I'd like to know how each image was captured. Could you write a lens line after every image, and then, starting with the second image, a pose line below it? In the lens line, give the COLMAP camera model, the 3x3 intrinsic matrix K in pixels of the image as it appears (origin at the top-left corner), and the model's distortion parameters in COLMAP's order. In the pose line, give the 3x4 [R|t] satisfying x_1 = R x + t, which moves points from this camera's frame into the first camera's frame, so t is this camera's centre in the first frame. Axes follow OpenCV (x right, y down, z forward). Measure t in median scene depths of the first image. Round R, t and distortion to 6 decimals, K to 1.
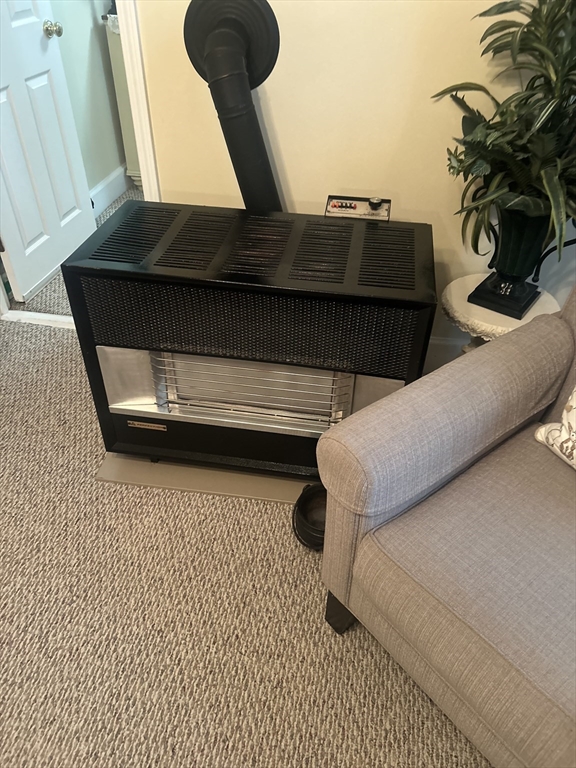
lens RADIAL K [[588.5, 0, 283.4], [0, 588.5, 388.1], [0, 0, 1]] dist [0.084112, -0.109953]
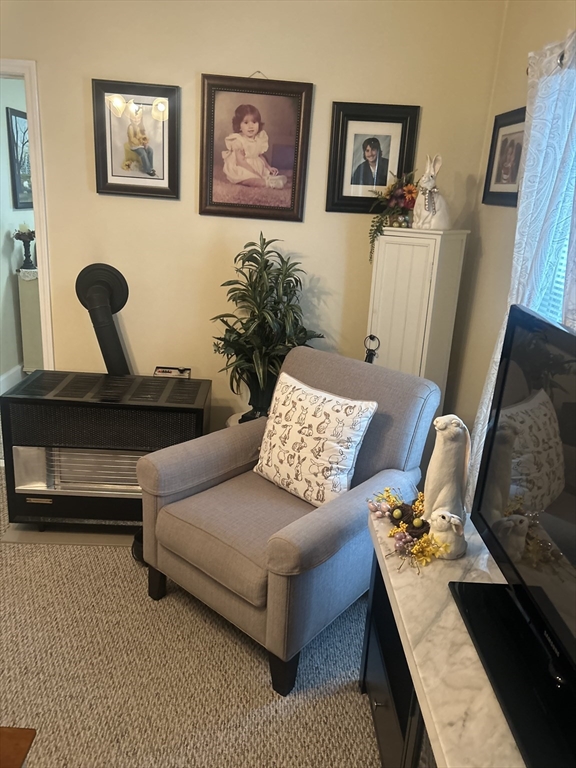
lens RADIAL K [[588.5, 0, 283.4], [0, 588.5, 388.1], [0, 0, 1]] dist [0.084112, -0.109953]
pose [[0.980053, -0.005328, 0.198667, 0.102571], [0.073482, 0.938515, -0.337328, 0.395002], [-0.184655, 0.345198, 0.920185, -0.748952]]
